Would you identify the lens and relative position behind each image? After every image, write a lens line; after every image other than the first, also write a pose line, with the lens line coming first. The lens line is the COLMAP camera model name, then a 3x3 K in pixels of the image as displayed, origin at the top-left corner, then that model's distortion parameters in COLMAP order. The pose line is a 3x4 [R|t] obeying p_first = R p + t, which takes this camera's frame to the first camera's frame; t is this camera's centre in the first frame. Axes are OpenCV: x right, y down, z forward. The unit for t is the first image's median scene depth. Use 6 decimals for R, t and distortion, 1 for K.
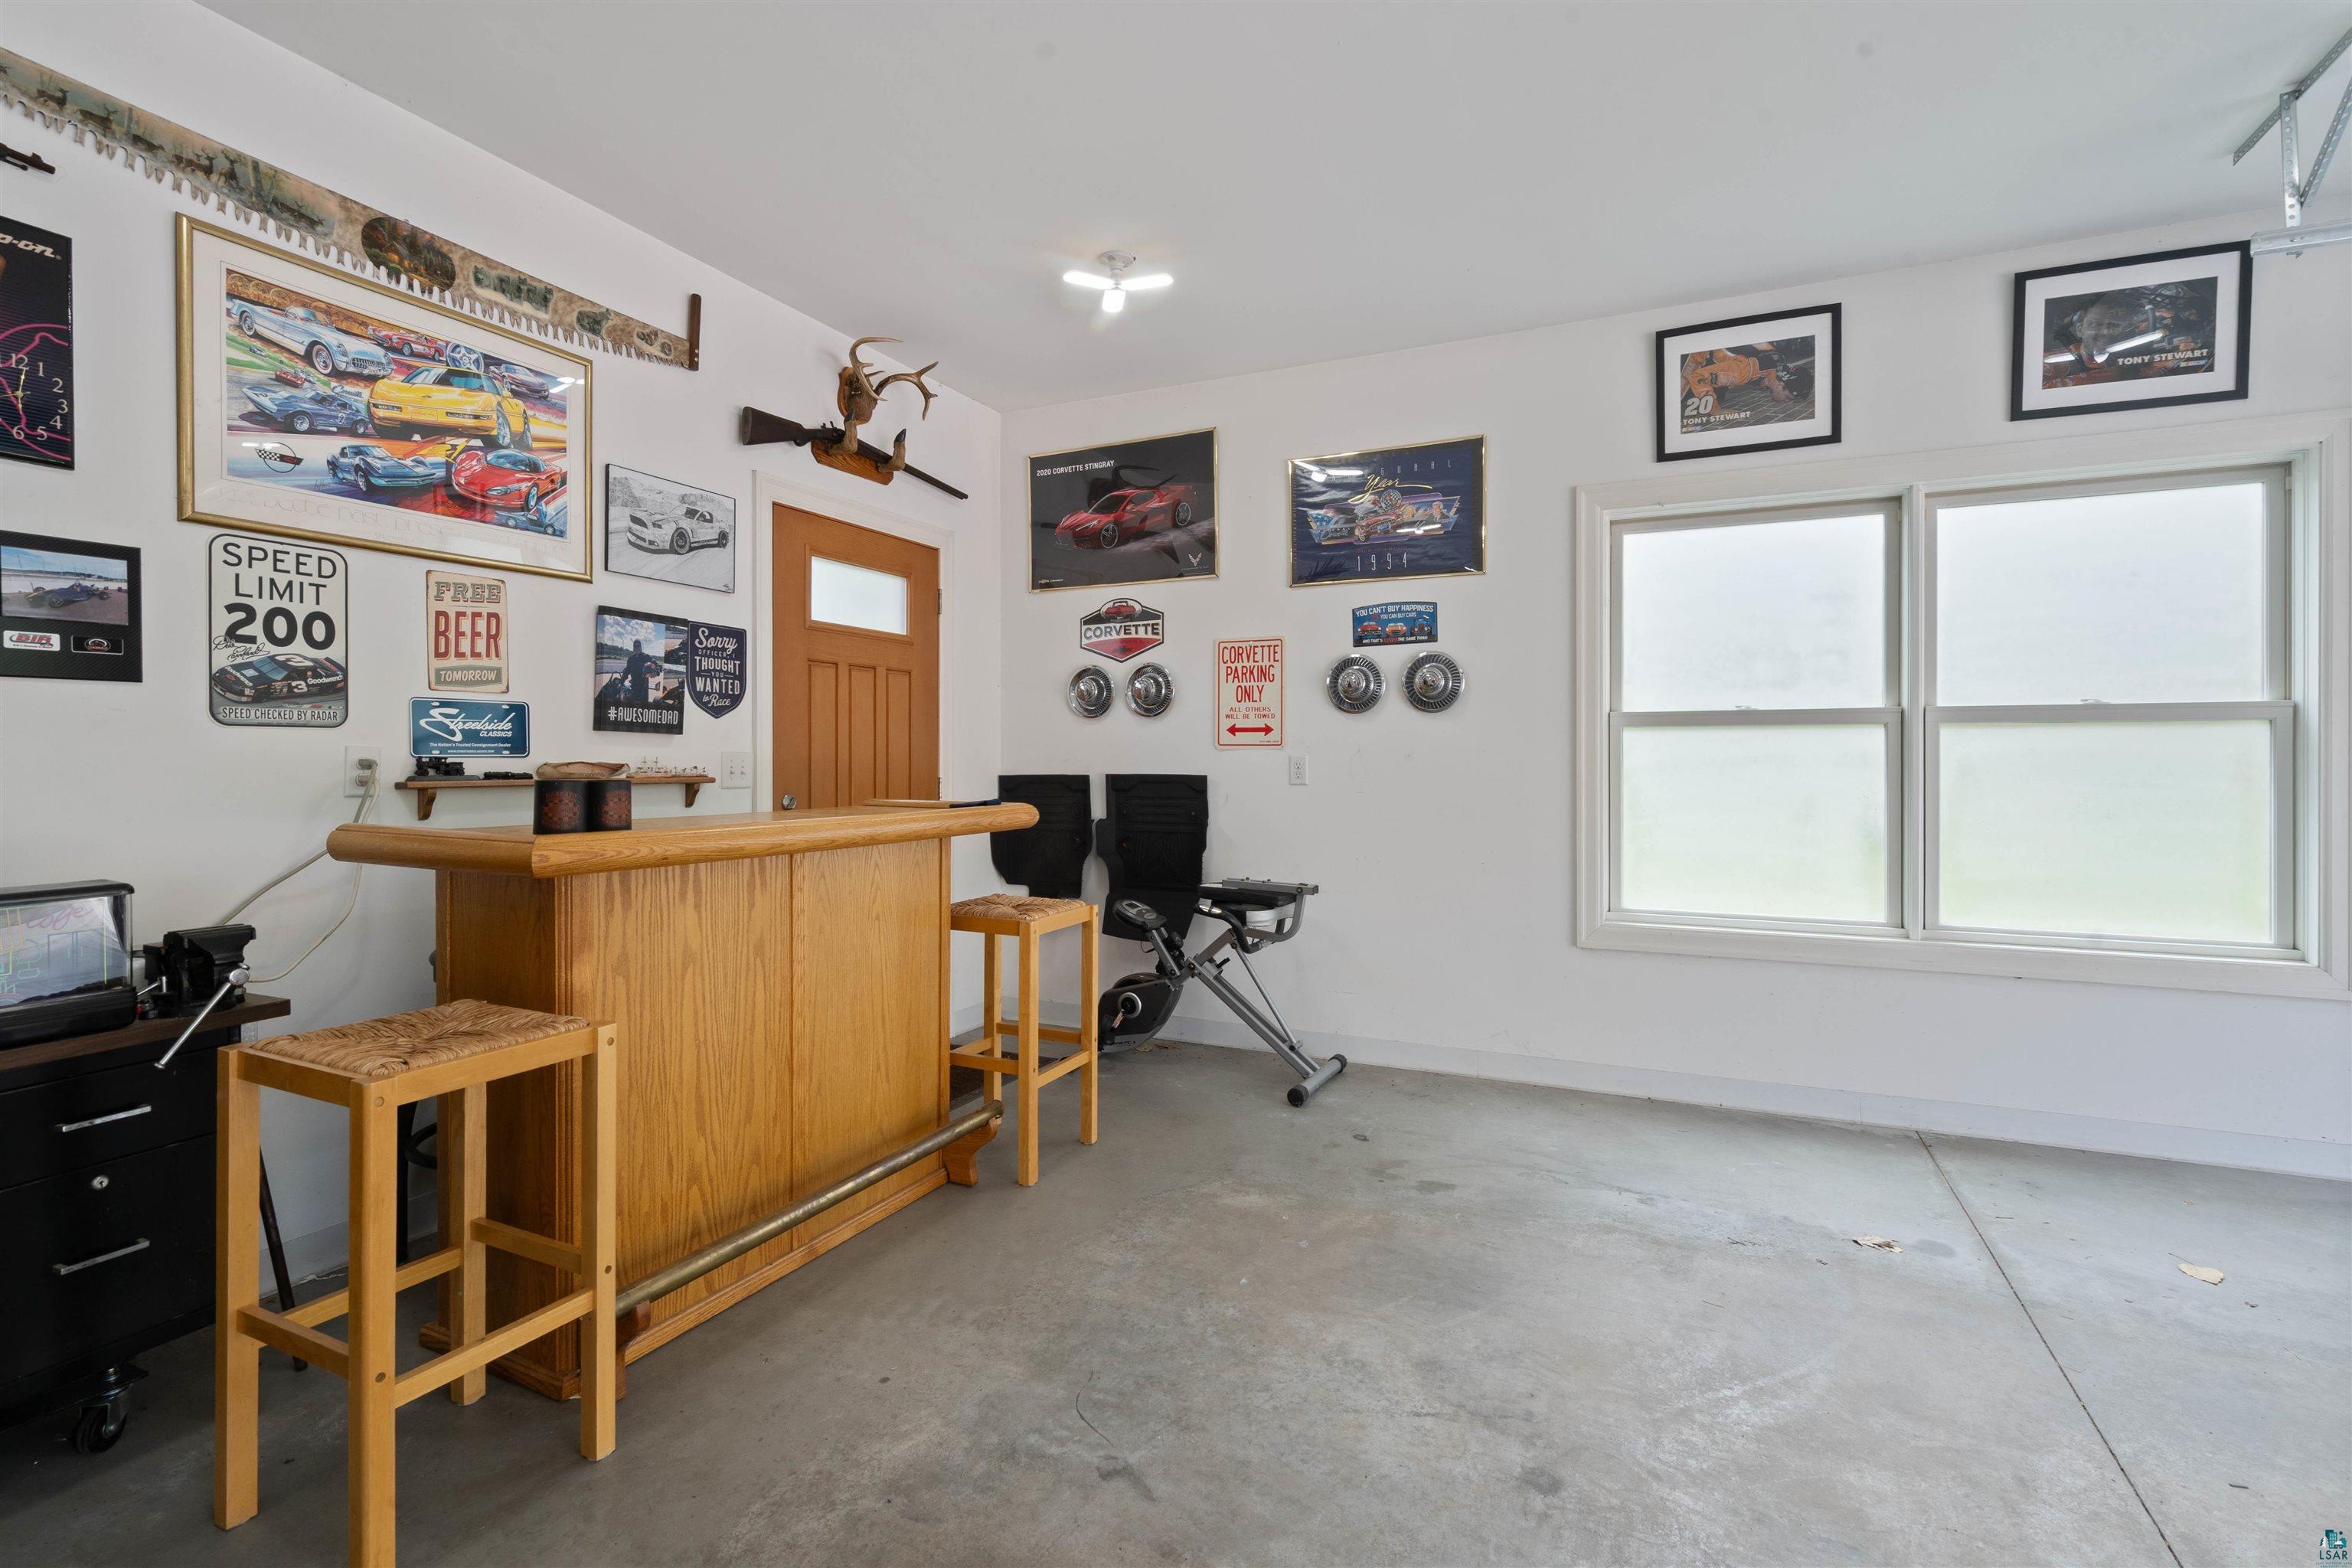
lens RADIAL K [[1085.3, 0, 1180.6], [0, 1085.3, 758.7], [0, 0, 1]] dist [0.001422, 0.000668]
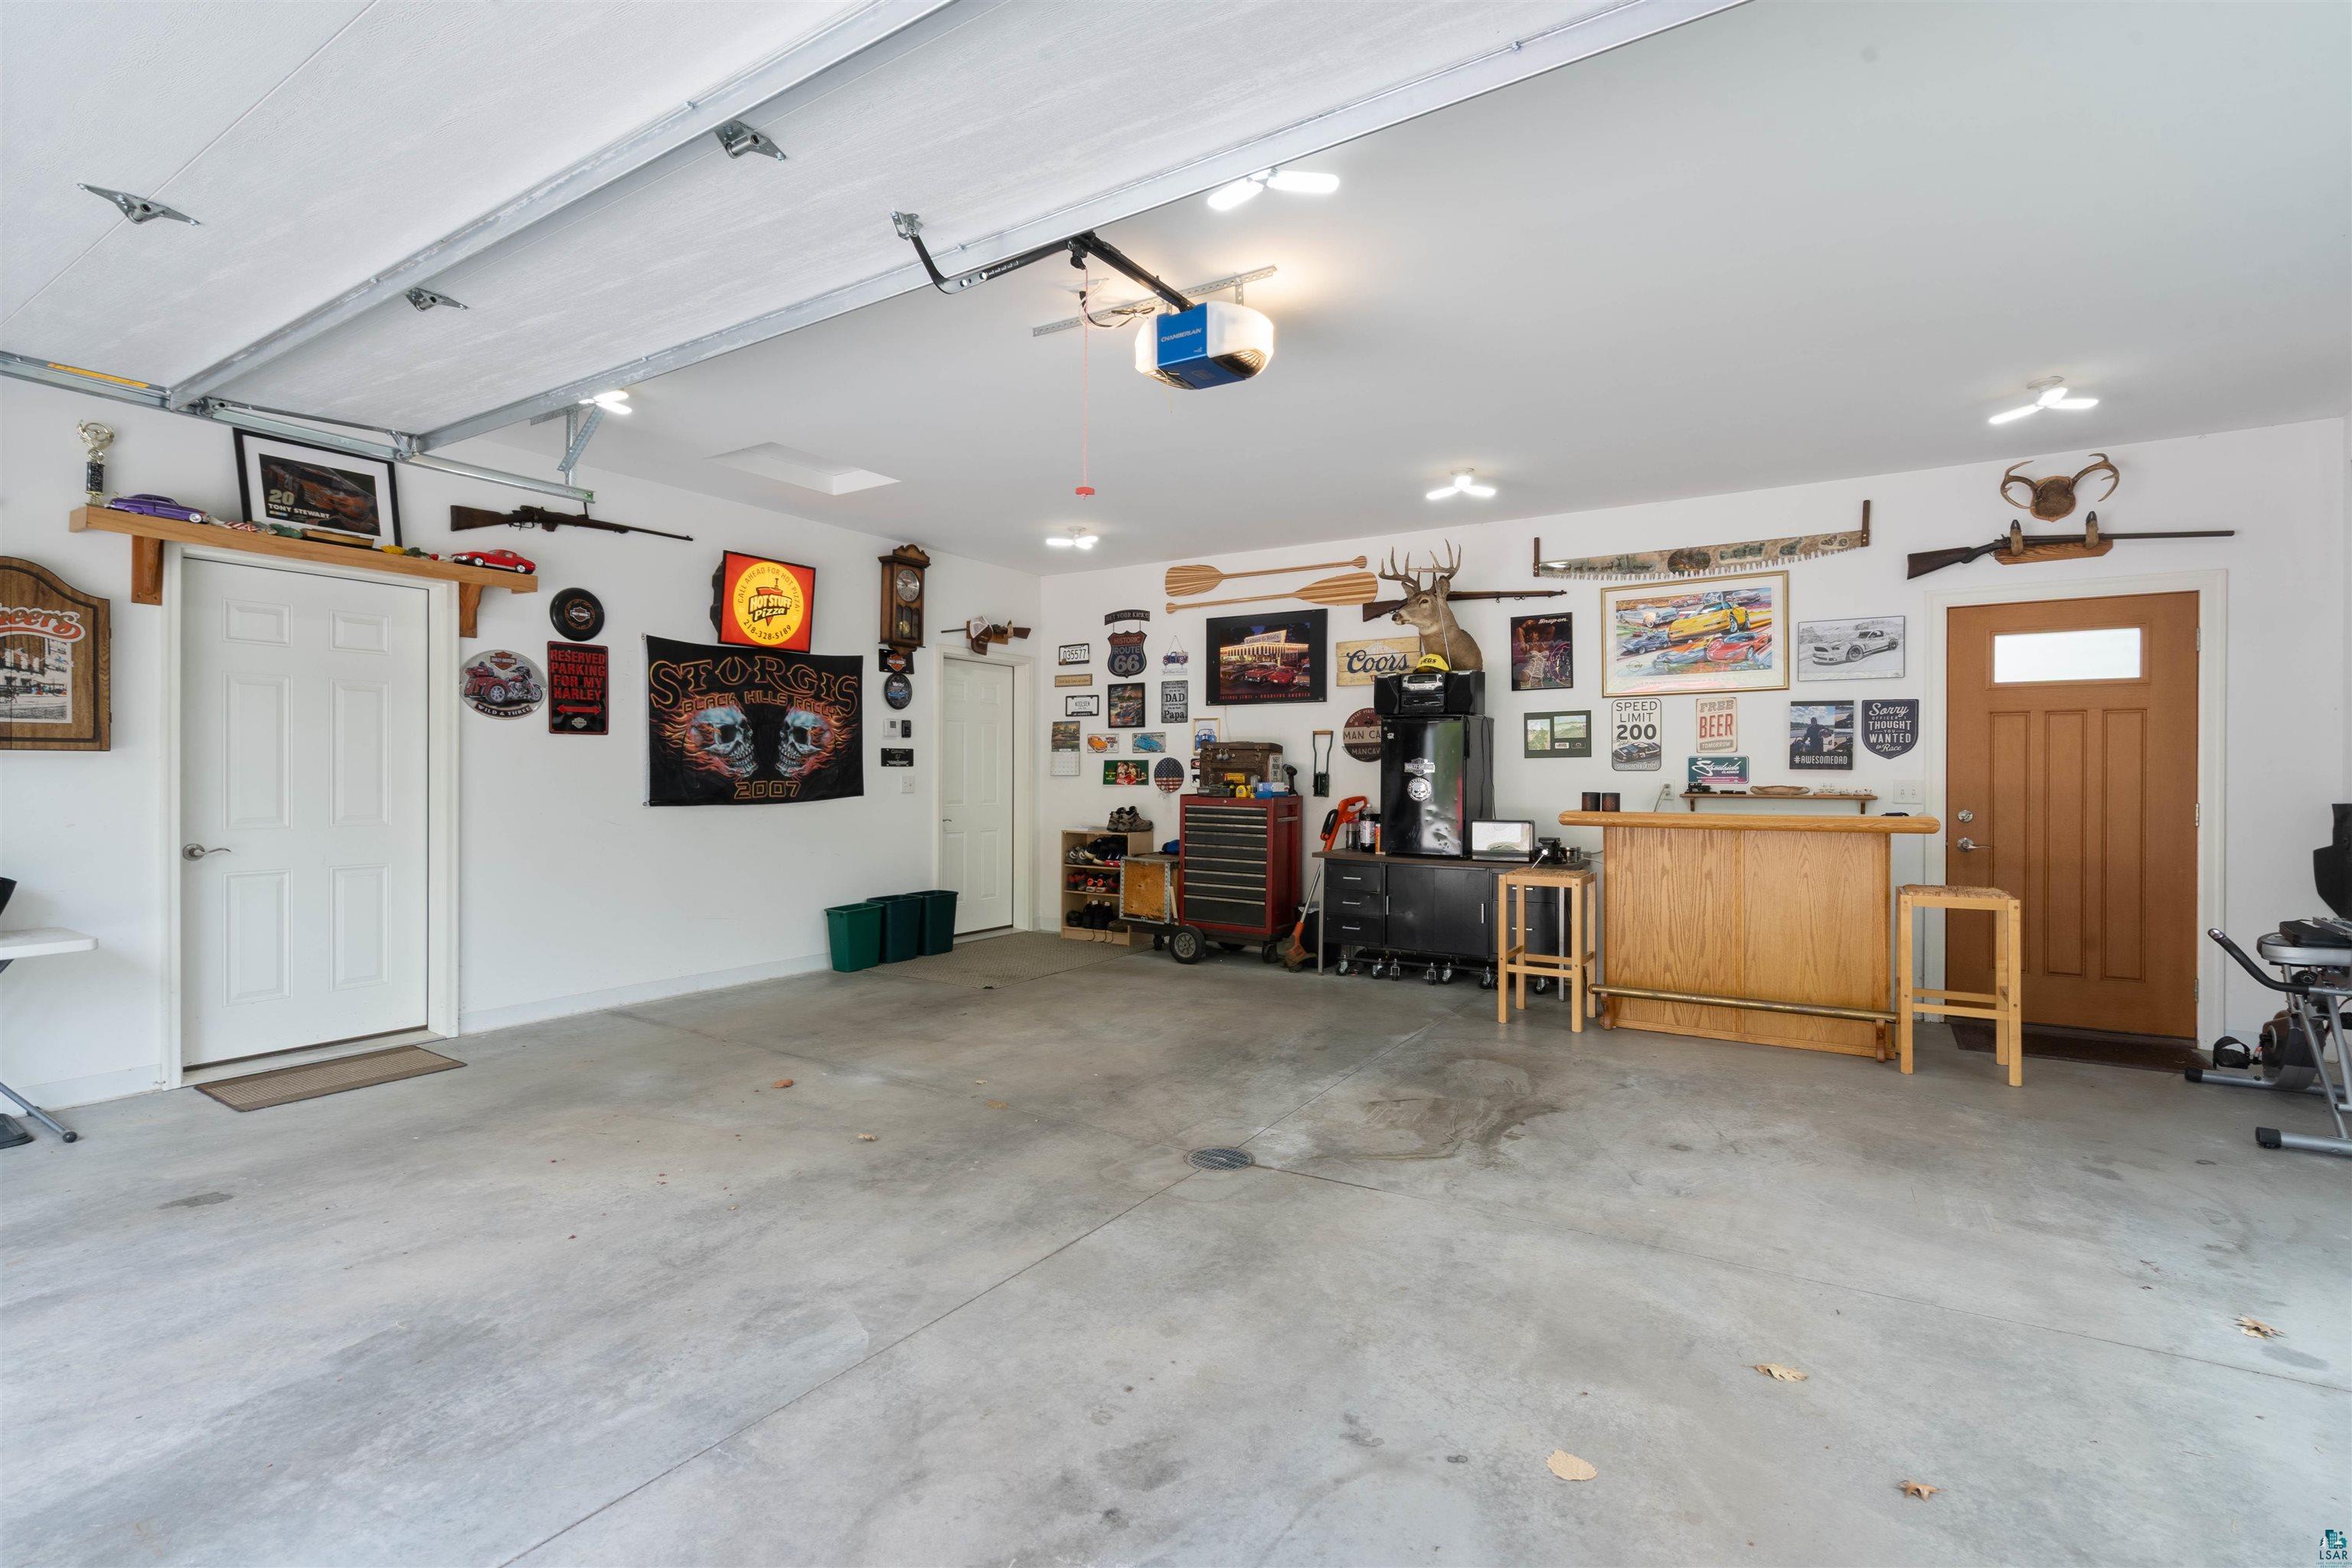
lens RADIAL K [[1080.2, 0, 1166.0], [0, 1080.2, 793.0], [0, 0, 1]] dist [-0.003595, -0.000096]
pose [[-0.134701, 0.013378, -0.990796, 1.505269], [-0.001398, 0.999905, 0.013691, -0.009063], [0.990885, 0.003229, -0.134670, 0.202304]]
